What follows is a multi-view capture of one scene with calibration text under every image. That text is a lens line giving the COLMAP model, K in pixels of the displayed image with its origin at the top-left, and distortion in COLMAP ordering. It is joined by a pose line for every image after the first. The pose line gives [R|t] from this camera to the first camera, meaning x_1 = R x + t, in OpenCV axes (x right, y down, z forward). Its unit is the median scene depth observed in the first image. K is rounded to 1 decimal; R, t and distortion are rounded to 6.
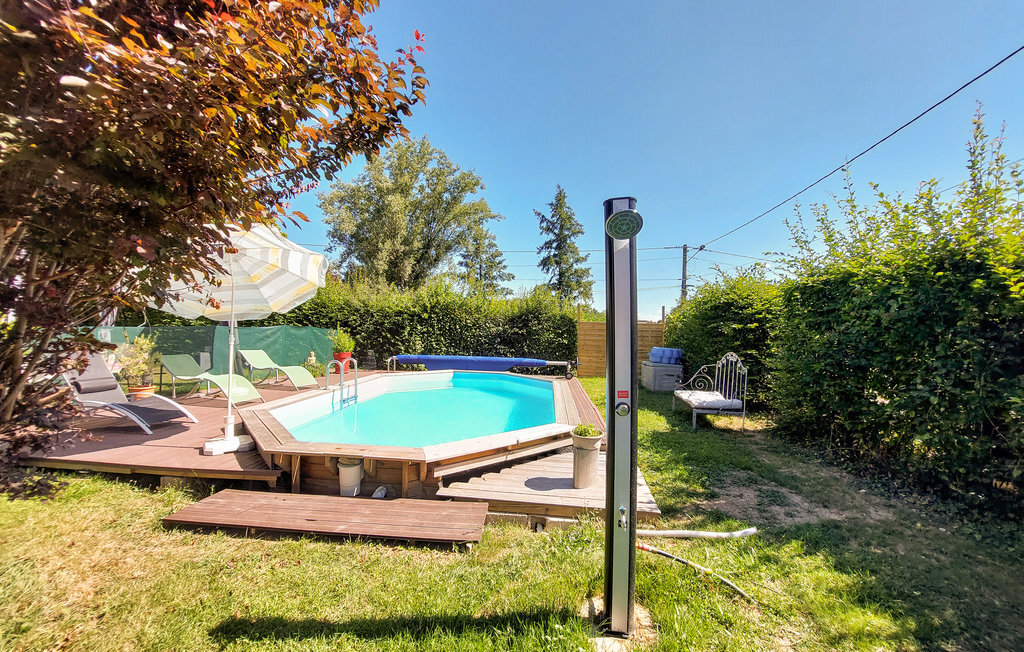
lens RADIAL K [[397.6, 0, 511.0], [0, 397.6, 350.5], [0, 0, 1]] dist [-0.012149, -0.000185]
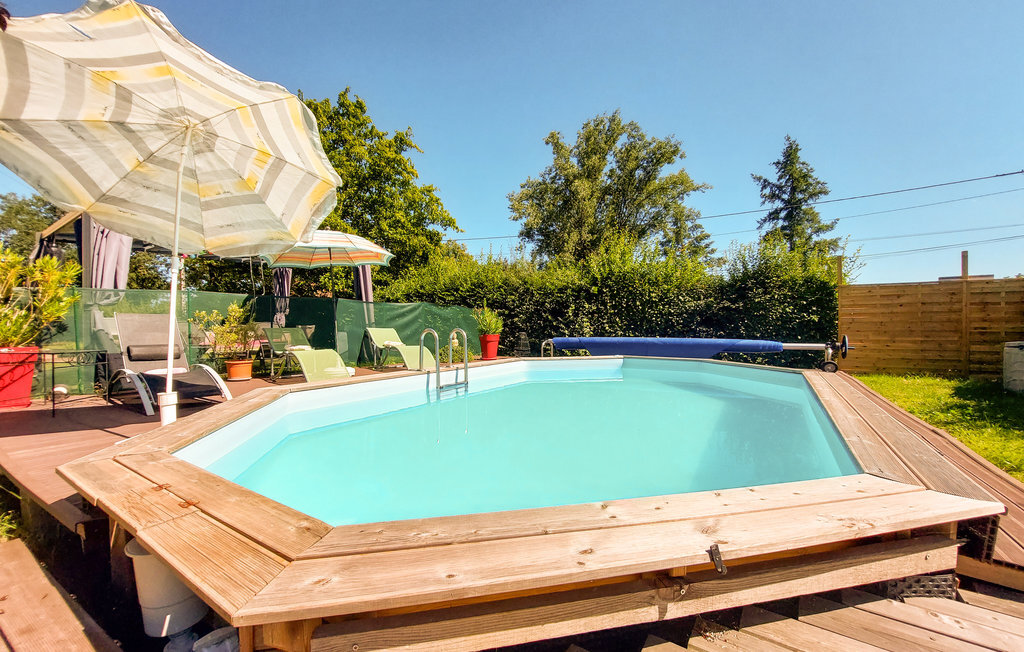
lens RADIAL K [[397.6, 0, 511.0], [0, 397.6, 350.5], [0, 0, 1]] dist [-0.012149, -0.000185]
pose [[0.882092, -0.003520, -0.471064, 0.005279], [0.001808, 0.999990, -0.004086, 0.025451], [0.471074, 0.002753, 0.882090, 0.174974]]
